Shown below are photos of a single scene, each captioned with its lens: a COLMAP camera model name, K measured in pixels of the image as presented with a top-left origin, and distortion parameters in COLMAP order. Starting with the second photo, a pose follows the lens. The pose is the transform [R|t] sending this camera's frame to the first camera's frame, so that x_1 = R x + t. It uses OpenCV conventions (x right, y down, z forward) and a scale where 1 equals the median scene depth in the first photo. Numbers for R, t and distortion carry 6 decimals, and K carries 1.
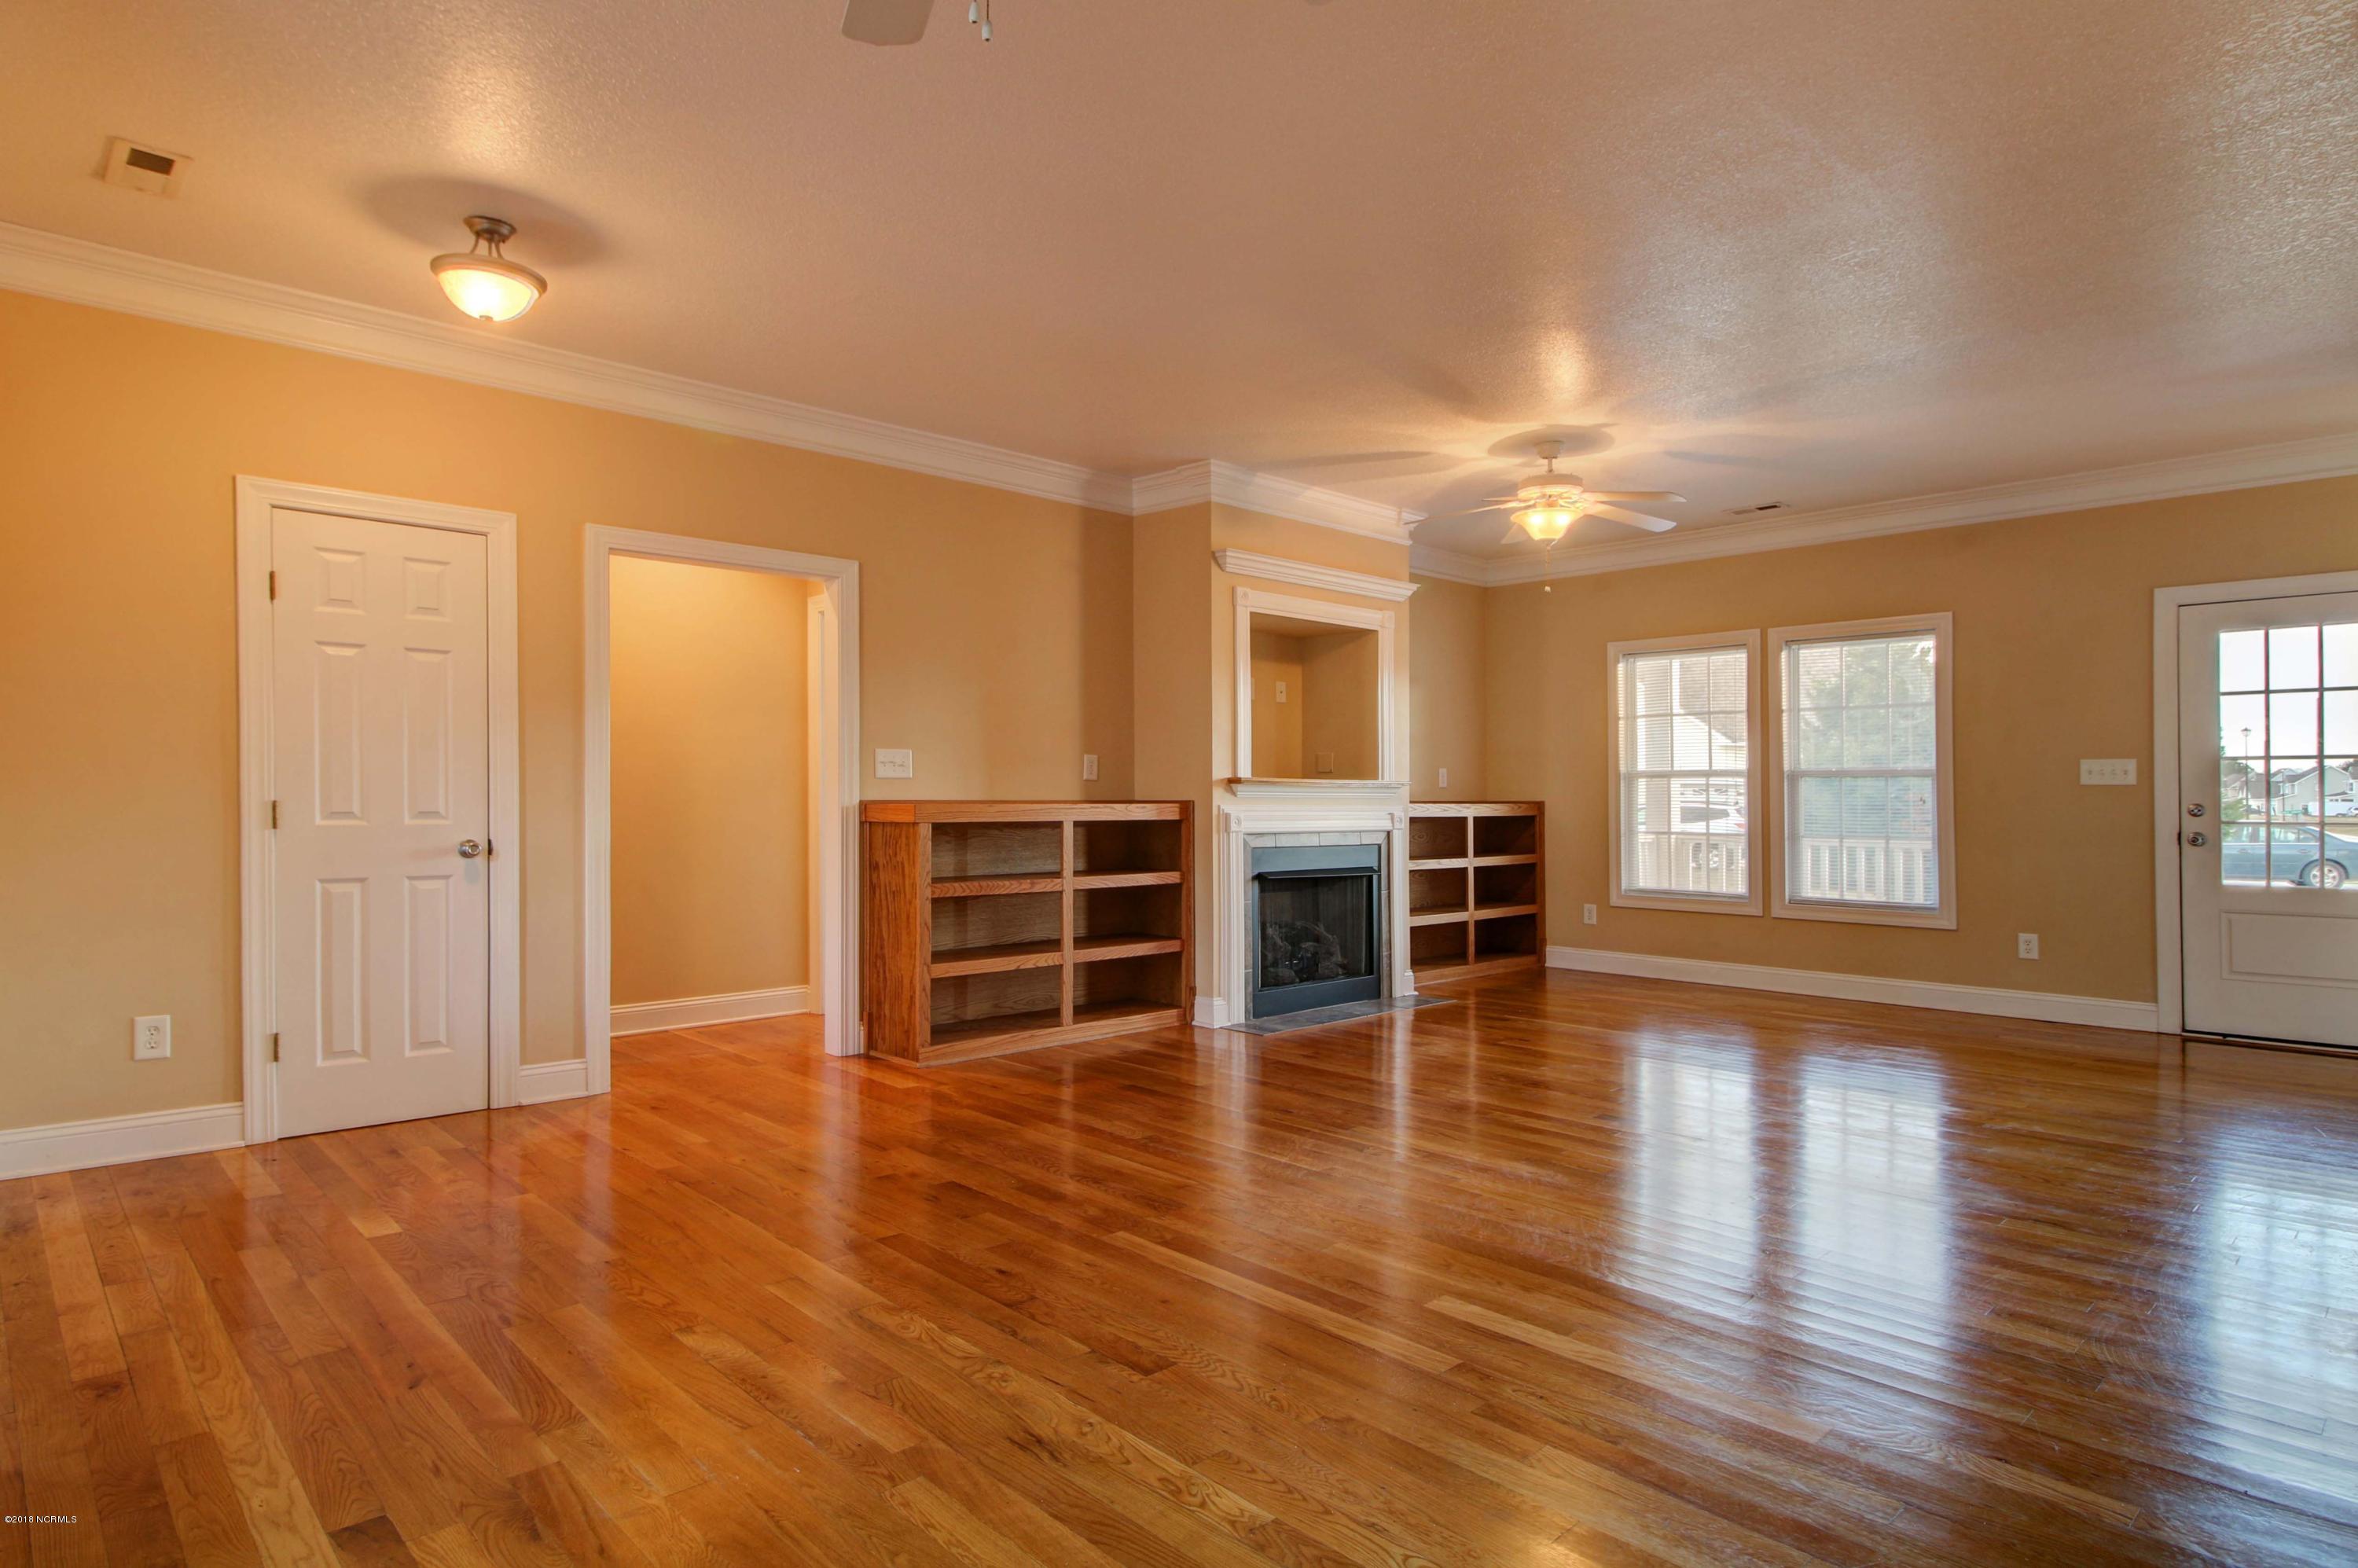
lens RADIAL K [[1262.1, 0, 1179.0], [0, 1262.1, 784.0], [0, 0, 1]] dist [0.044997, 0.000292]
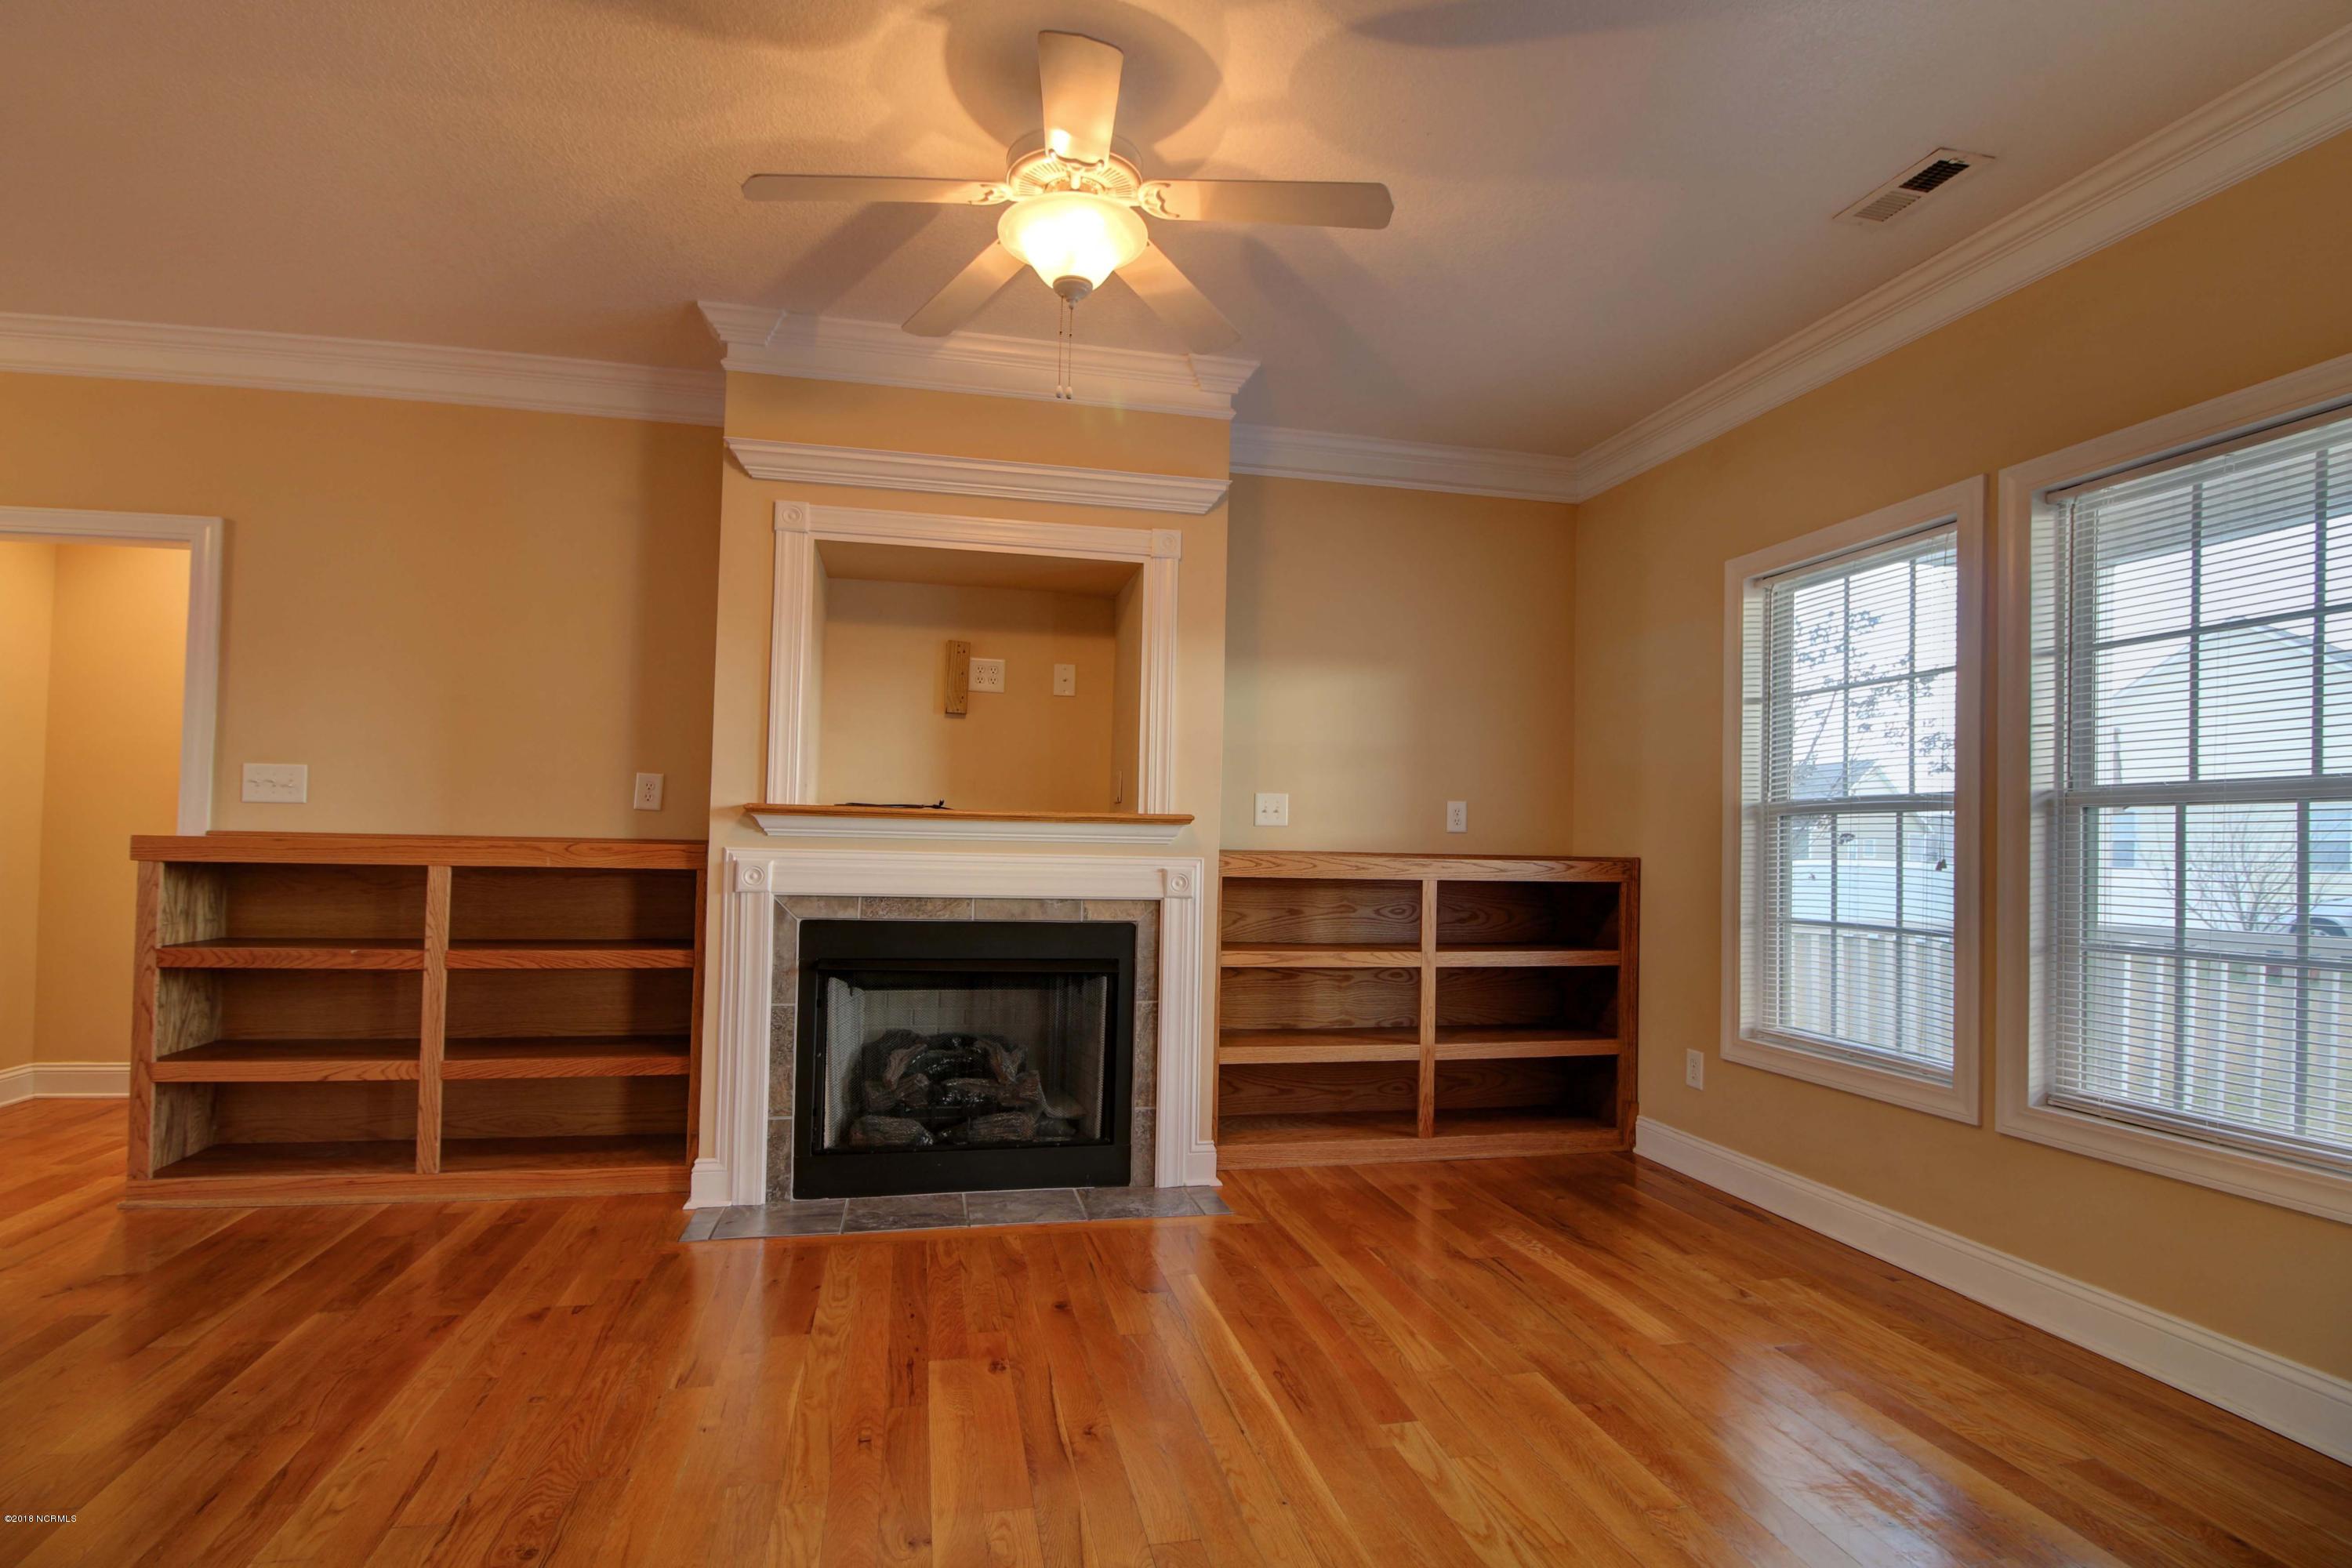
lens RADIAL K [[1141.3, 0, 1146.6], [0, 1141.3, 821.1], [0, 0, 1]] dist [0.002130, 0.001097]
pose [[0.851260, 0.000431, -0.524744, 0.428786], [-0.010713, 0.999806, -0.016558, 0.009093], [0.524635, 0.019717, 0.851099, 0.527336]]
